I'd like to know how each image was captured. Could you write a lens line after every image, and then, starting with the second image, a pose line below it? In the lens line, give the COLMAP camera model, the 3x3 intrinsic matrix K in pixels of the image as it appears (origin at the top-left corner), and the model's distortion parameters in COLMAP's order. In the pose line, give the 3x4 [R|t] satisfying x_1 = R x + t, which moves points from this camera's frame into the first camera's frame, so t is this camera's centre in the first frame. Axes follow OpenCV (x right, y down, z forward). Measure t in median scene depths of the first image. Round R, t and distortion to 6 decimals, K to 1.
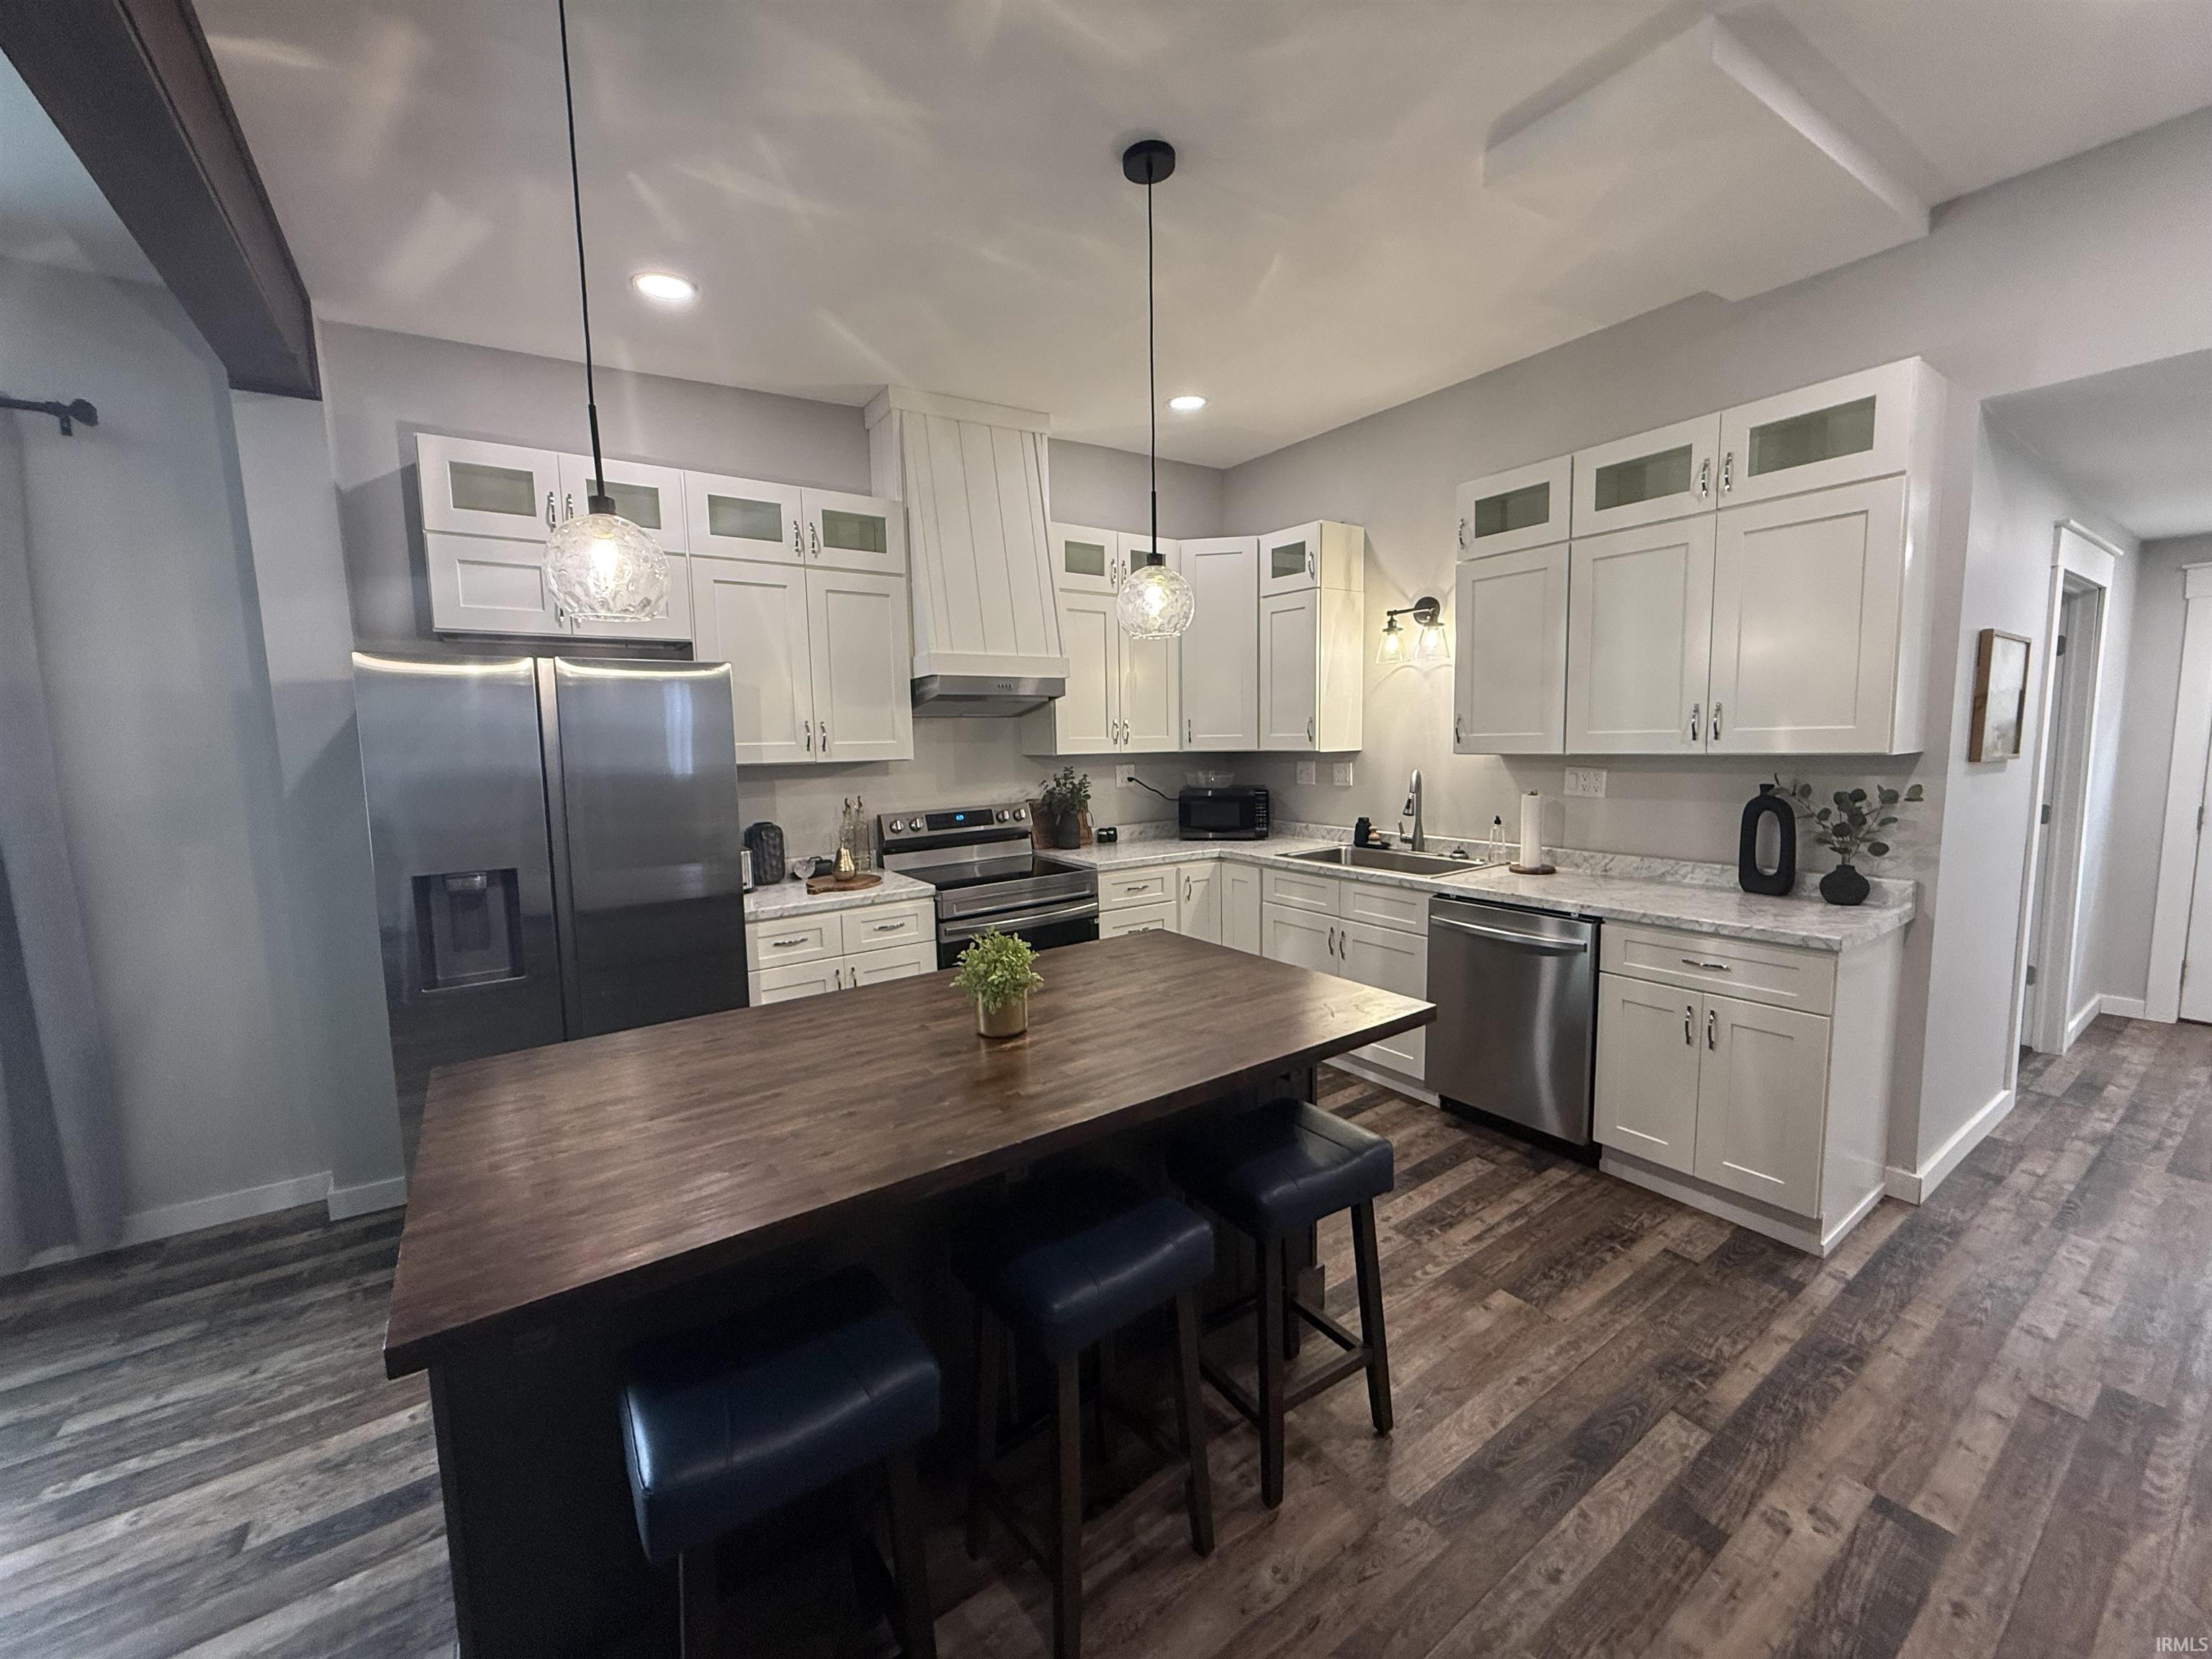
lens RADIAL K [[877.1, 0, 1096.0], [0, 877.1, 825.0], [0, 0, 1]] dist [-0.003291, 0.000690]
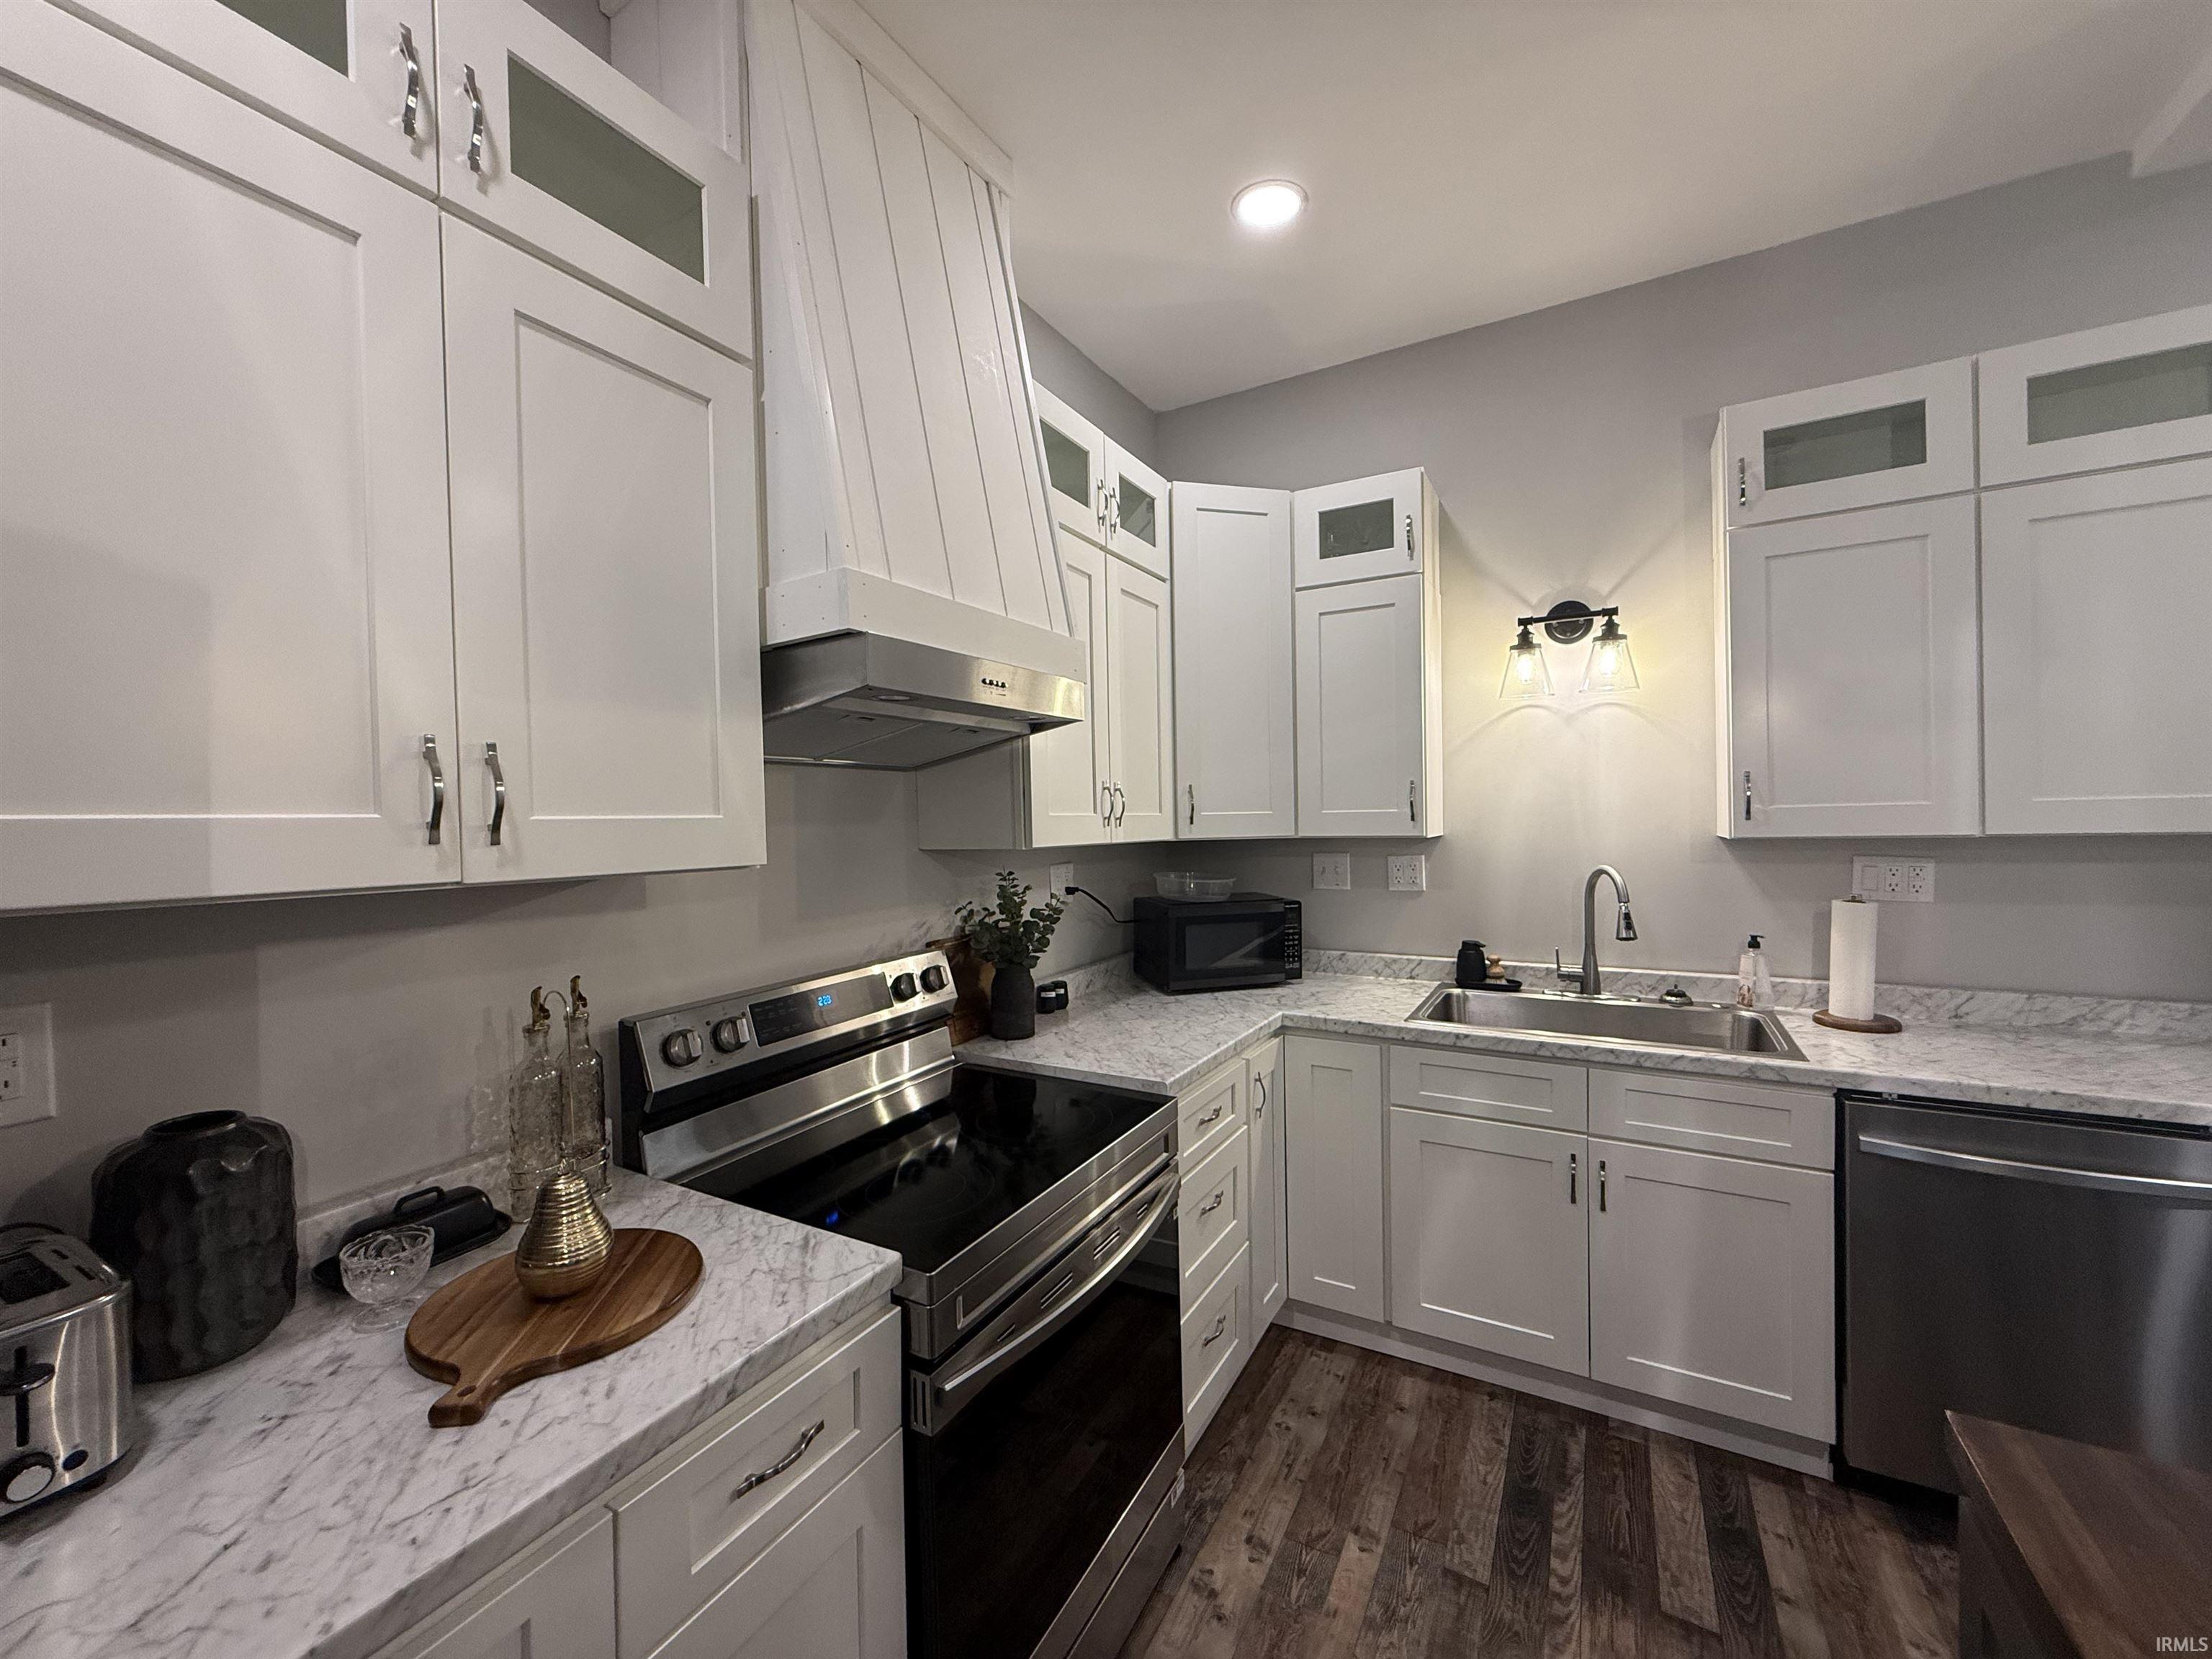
lens RADIAL K [[877.1, 0, 1096.0], [0, 877.1, 825.0], [0, 0, 1]] dist [-0.003291, 0.000690]
pose [[0.903335, -0.000825, 0.428935, -0.231964], [0.045623, 0.994510, -0.094170, -0.049347], [-0.426502, 0.104636, 0.898414, 0.597754]]
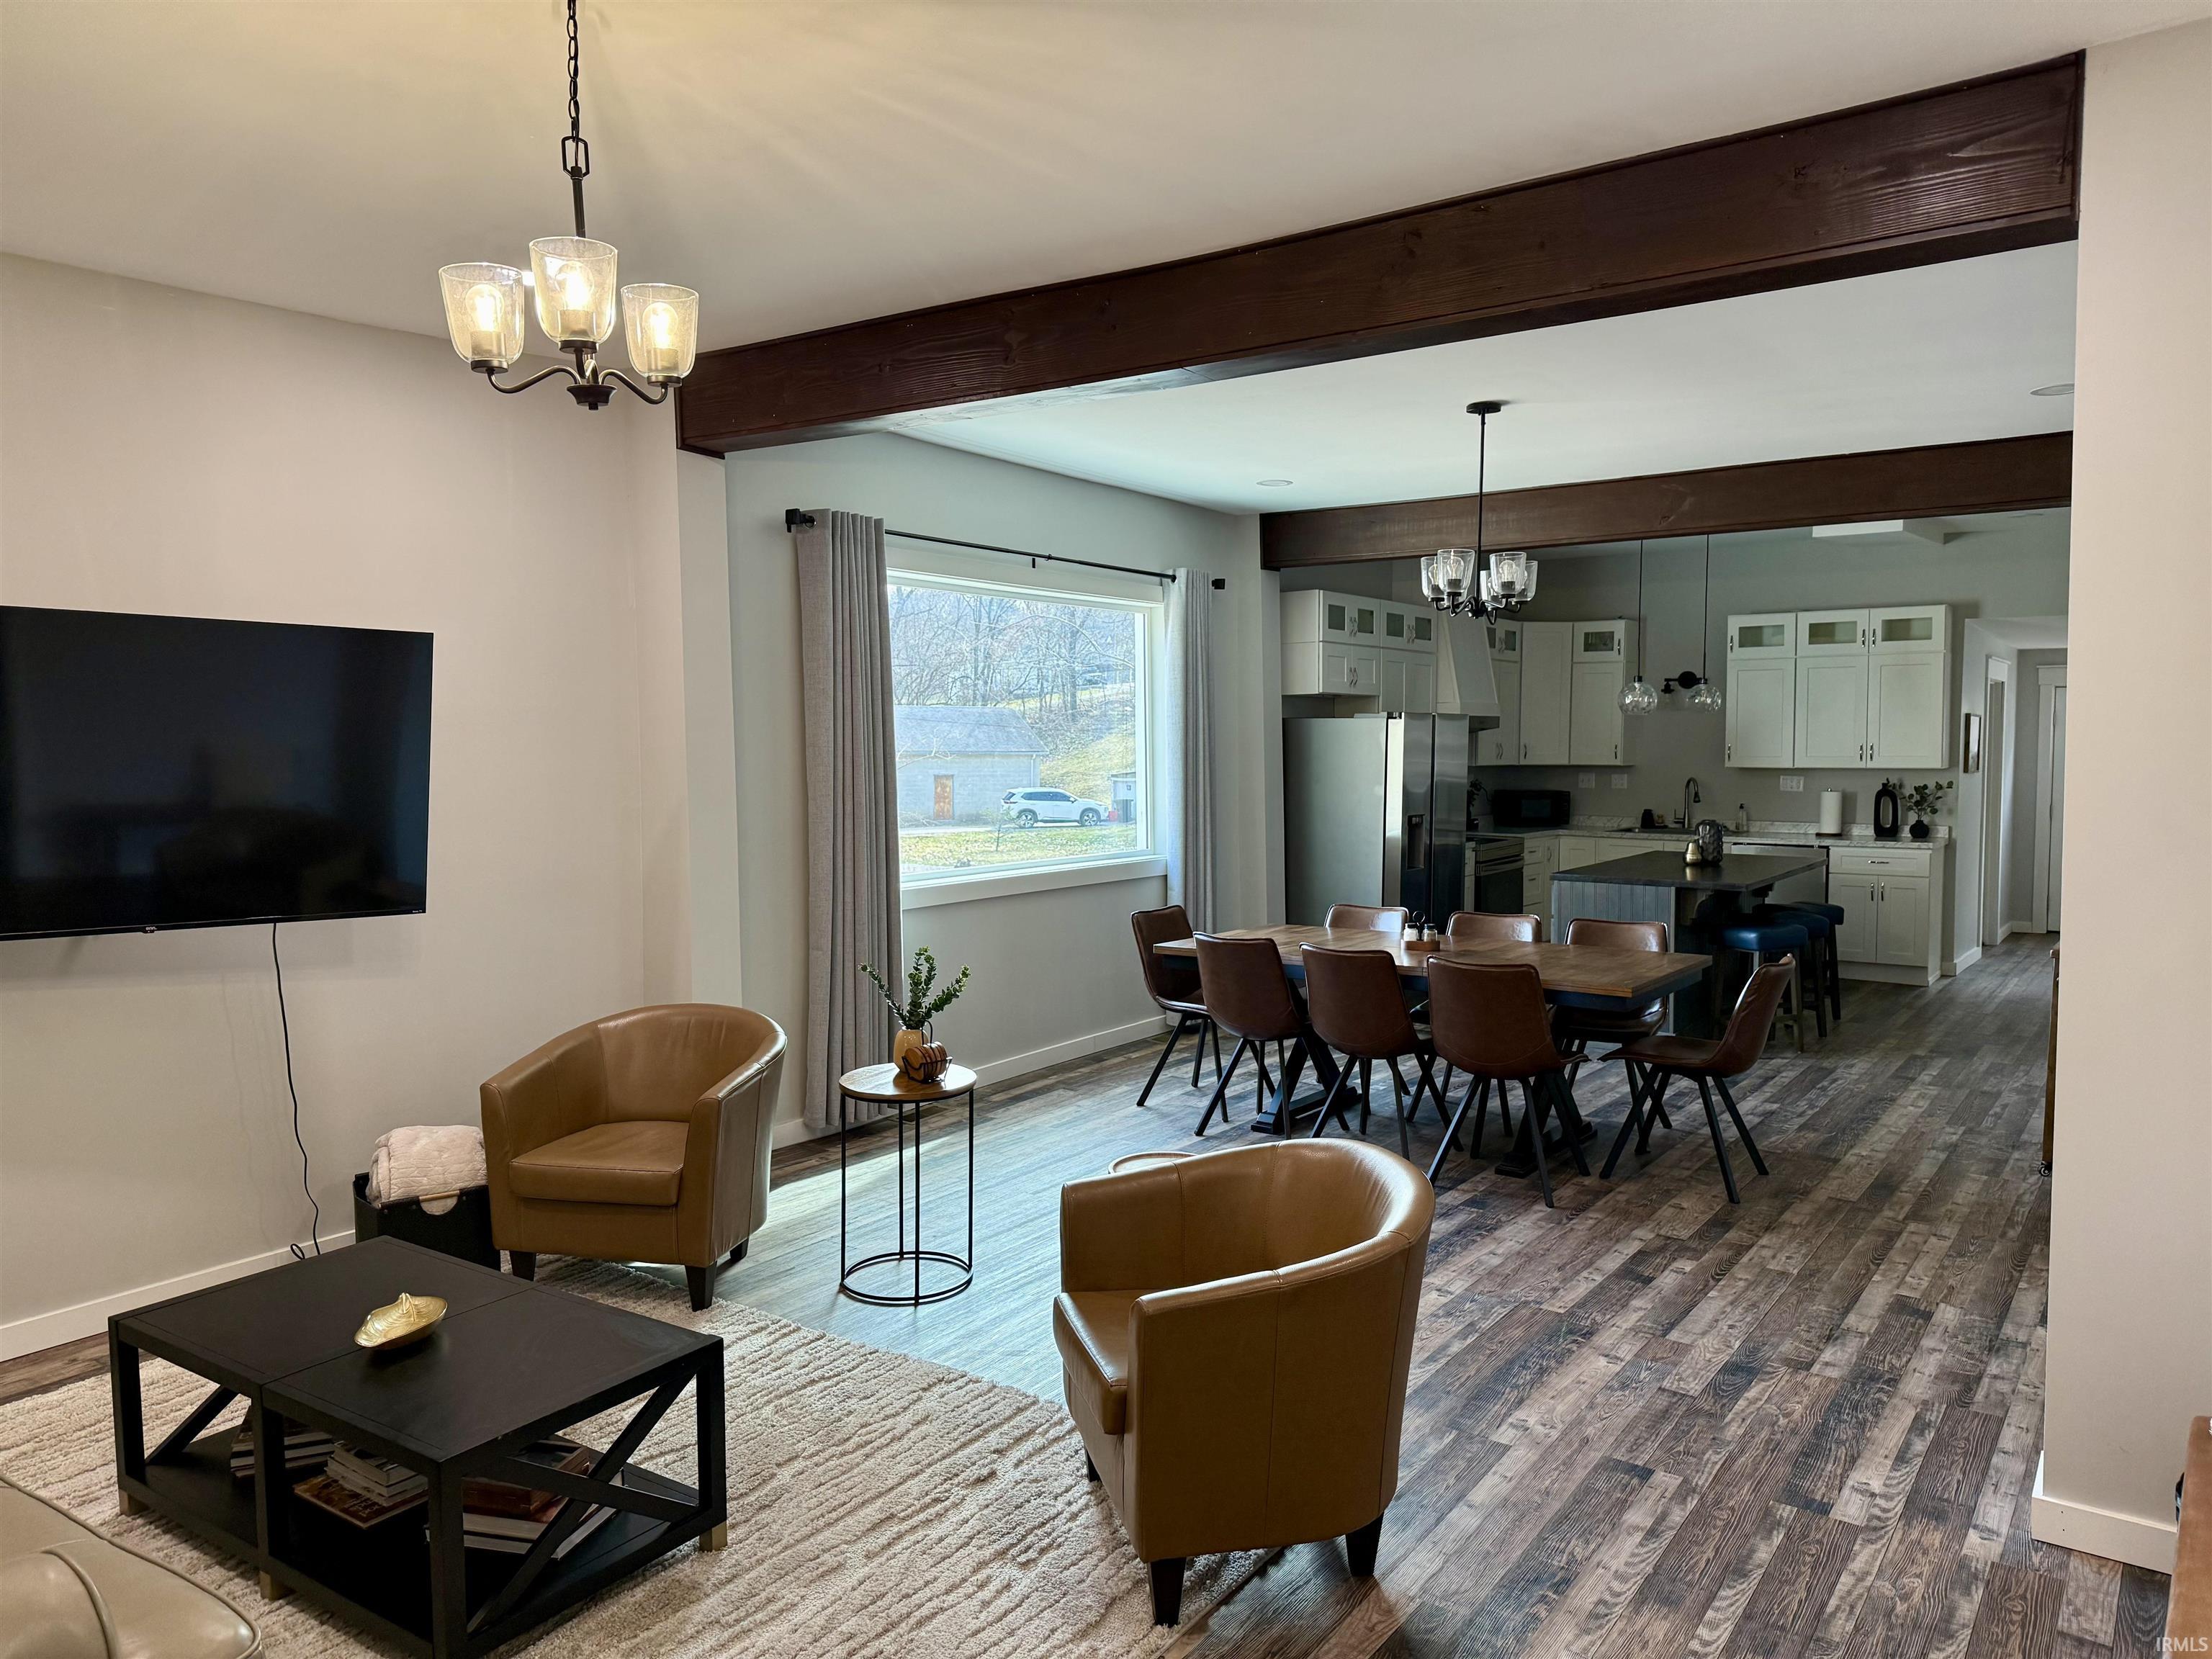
lens RADIAL K [[1537.4, 0, 1104.3], [0, 1537.4, 837.4], [0, 0, 1]] dist [0.094542, -0.155229]
pose [[0.942807, -0.002174, 0.333331, -1.656718], [0.016635, 0.999040, -0.040537, 0.151353], [-0.332923, 0.043764, 0.941938, -1.387525]]
